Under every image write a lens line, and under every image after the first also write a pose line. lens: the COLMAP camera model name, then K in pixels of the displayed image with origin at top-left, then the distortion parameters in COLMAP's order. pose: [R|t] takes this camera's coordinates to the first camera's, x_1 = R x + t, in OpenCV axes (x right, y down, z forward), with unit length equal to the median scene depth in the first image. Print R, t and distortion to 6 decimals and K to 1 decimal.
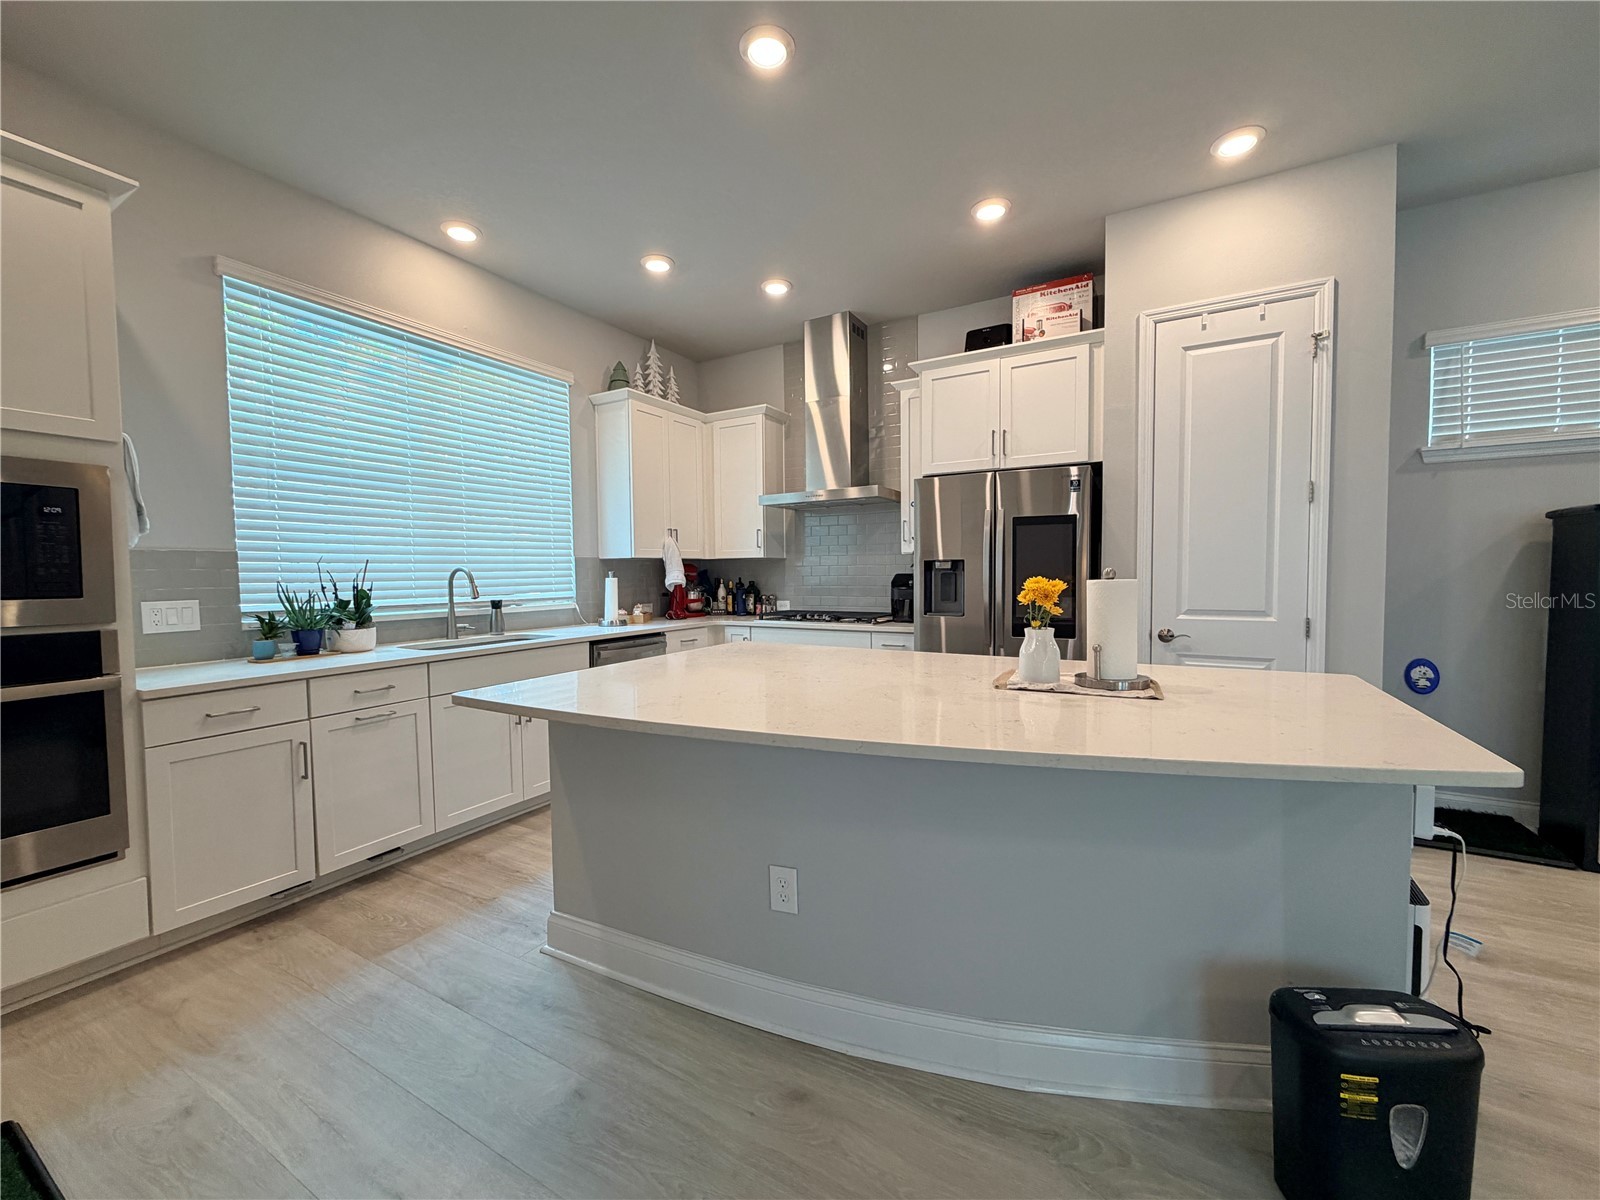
lens RADIAL K [[640.0, 0, 801.7], [0, 640.0, 598.2], [0, 0, 1]] dist [0.000520, 0.000330]
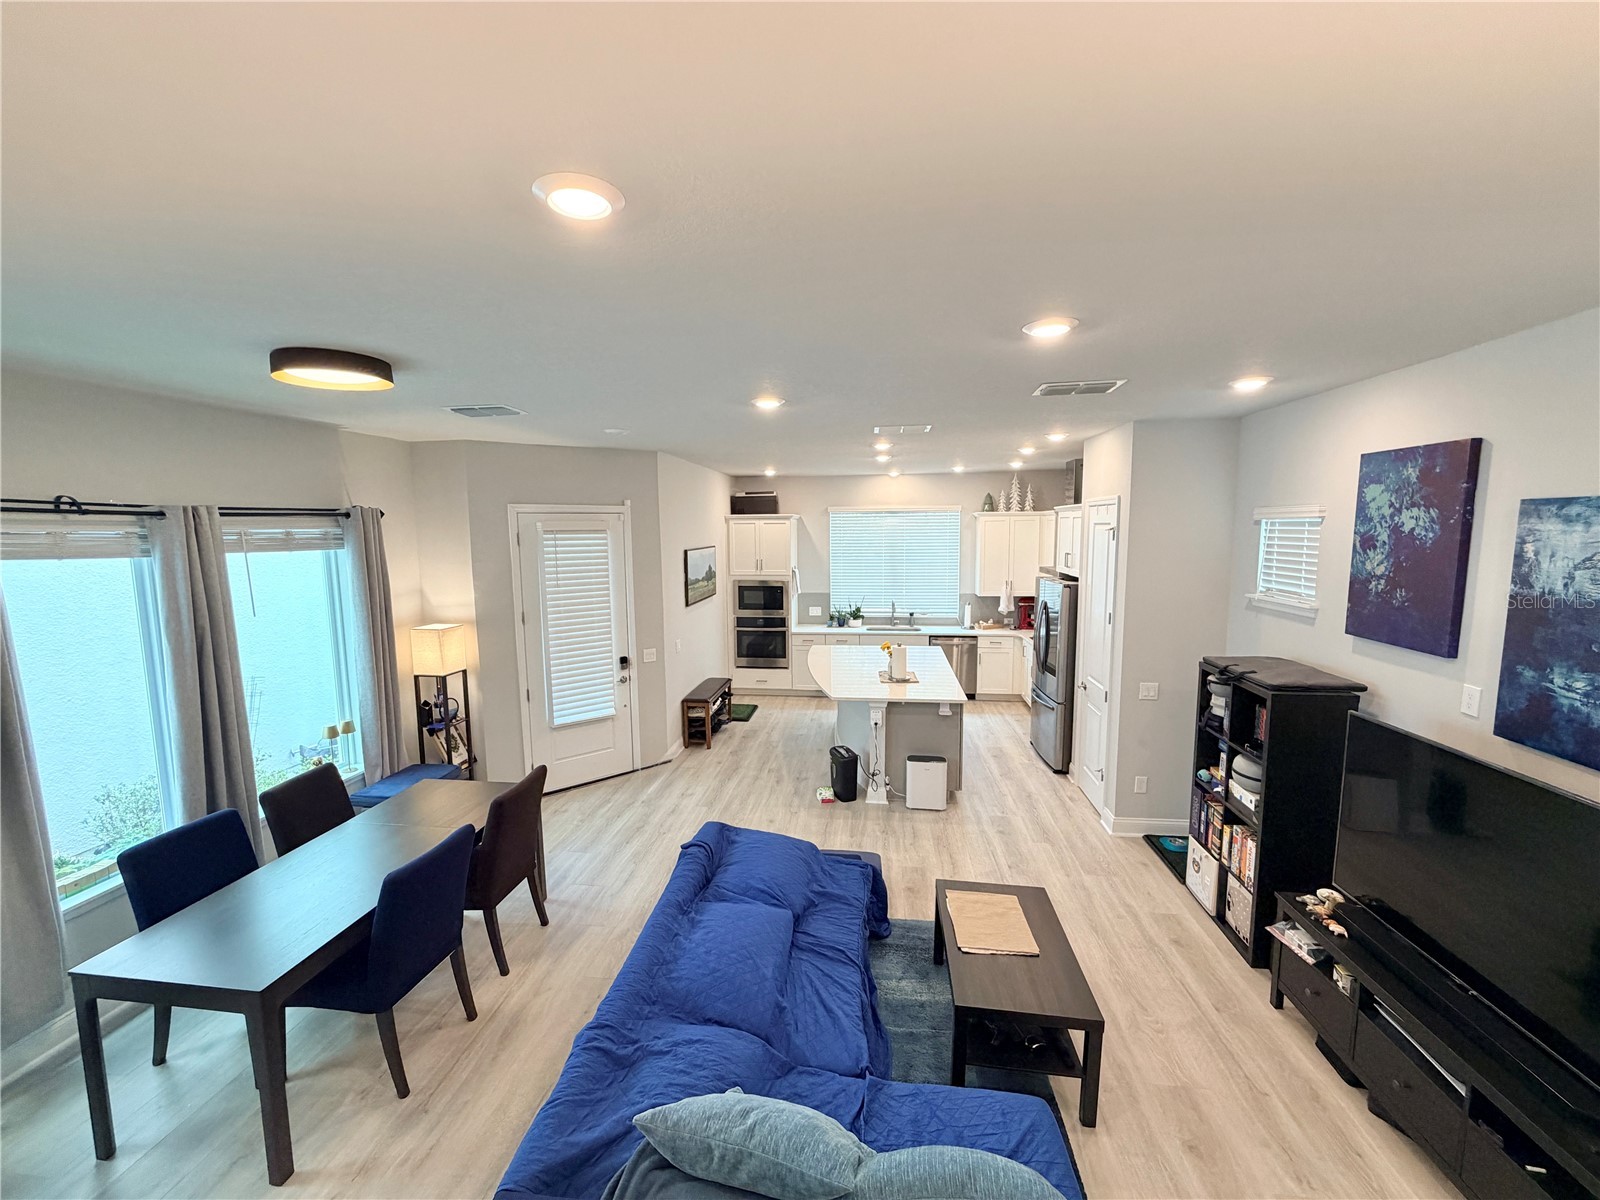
lens RADIAL K [[640.0, 0, 797.4], [0, 640.0, 599.8], [0, 0, 1]] dist [0.000520, 0.000330]
pose [[0.380000, 0.110355, -0.918380, 1.816175], [-0.032773, 0.993841, 0.105862, -0.329321], [0.924406, -0.010129, 0.381276, -0.376148]]
